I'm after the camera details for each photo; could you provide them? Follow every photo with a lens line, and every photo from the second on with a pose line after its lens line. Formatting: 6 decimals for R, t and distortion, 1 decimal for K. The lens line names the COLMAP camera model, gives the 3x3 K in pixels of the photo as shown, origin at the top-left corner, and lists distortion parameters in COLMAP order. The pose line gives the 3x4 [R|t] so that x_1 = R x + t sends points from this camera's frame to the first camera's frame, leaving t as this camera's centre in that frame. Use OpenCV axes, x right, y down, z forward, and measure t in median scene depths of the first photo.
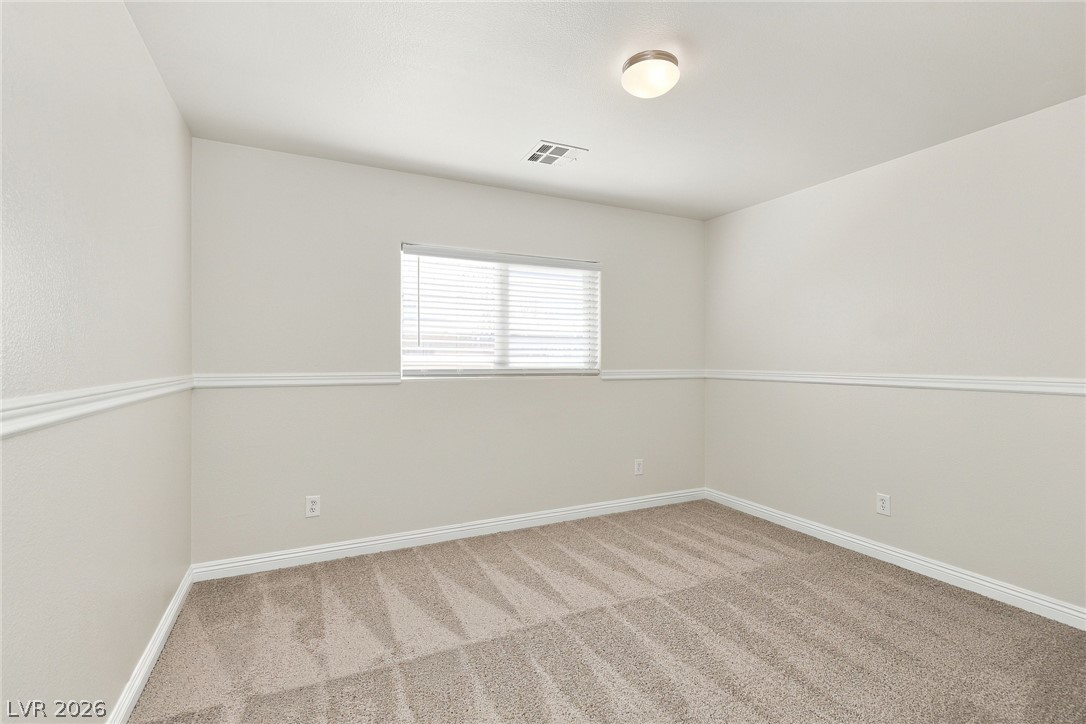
lens RADIAL K [[503.8, 0, 541.3], [0, 503.8, 358.4], [0, 0, 1]] dist [-0.000781, 0.000093]
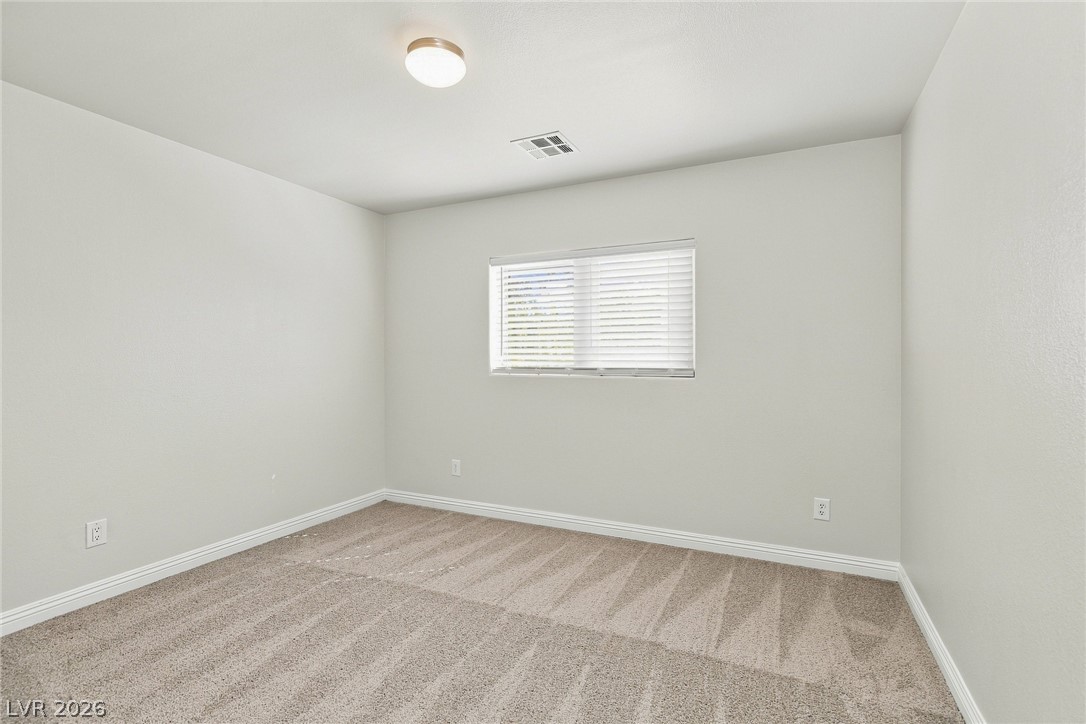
lens RADIAL K [[503.8, 0, 541.3], [0, 503.8, 358.4], [0, 0, 1]] dist [-0.000781, 0.000093]
pose [[0.620376, 0.005449, -0.784286, 0.638976], [-0.001727, 0.999983, 0.005581, -0.000378], [0.784303, -0.002108, 0.620375, 0.318602]]
